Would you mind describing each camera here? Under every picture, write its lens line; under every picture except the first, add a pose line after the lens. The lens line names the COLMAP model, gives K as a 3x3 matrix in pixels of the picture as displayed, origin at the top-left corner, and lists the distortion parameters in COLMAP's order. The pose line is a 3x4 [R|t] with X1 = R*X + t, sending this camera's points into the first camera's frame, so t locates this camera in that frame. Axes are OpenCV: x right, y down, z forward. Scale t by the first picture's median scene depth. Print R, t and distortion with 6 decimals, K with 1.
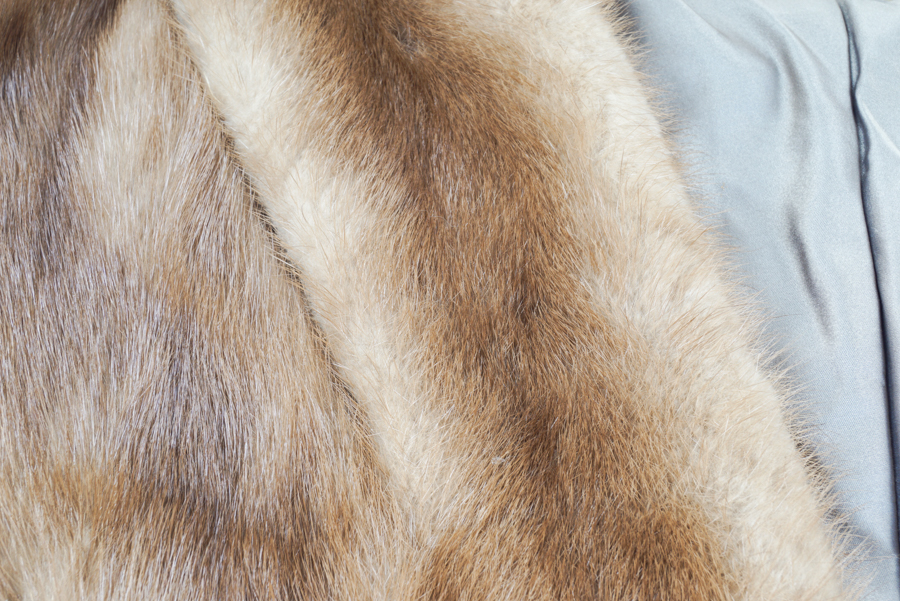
lens RADIAL K [[1348.6, 0, 449.9], [0, 1348.6, 300.5], [0, 0, 1]] dist [-0.020225, 0.000000]
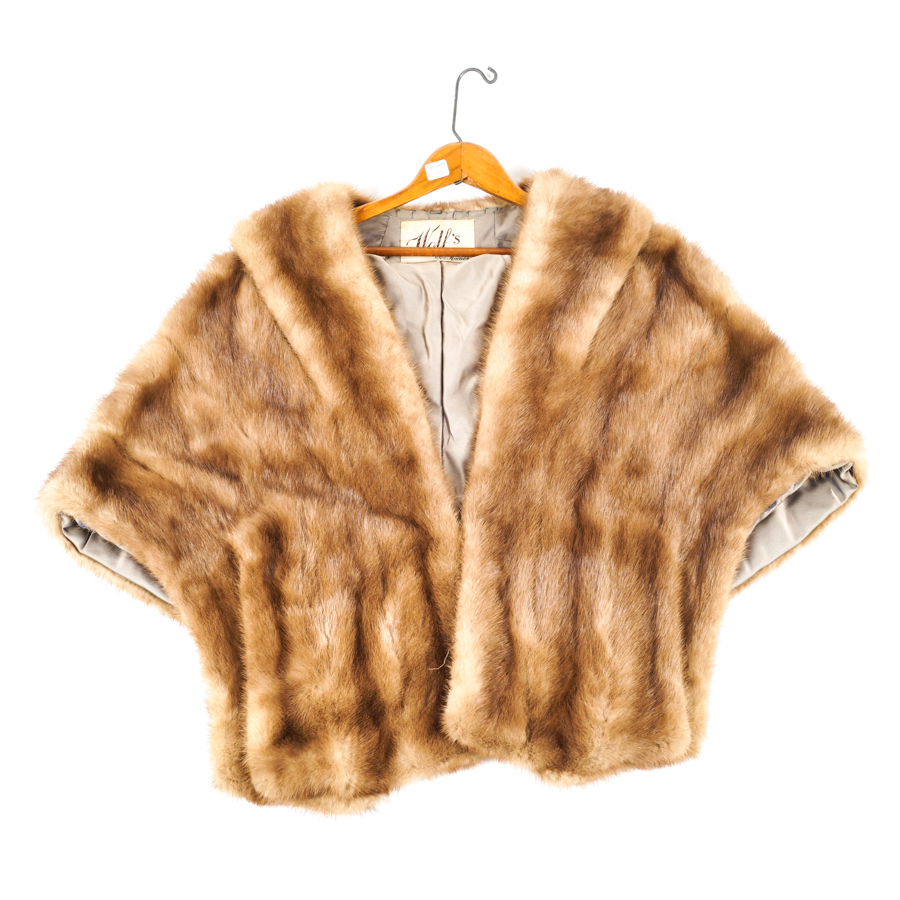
lens RADIAL K [[1065.9, 0, 452.2], [0, 1065.9, 450.7], [0, 0, 1]] dist [-0.080374, 0.000000]
pose [[0.995815, -0.086604, 0.029187, 0.229911], [0.085042, 0.995067, 0.051084, 0.143166], [-0.033467, -0.048388, 0.998268, -2.180605]]
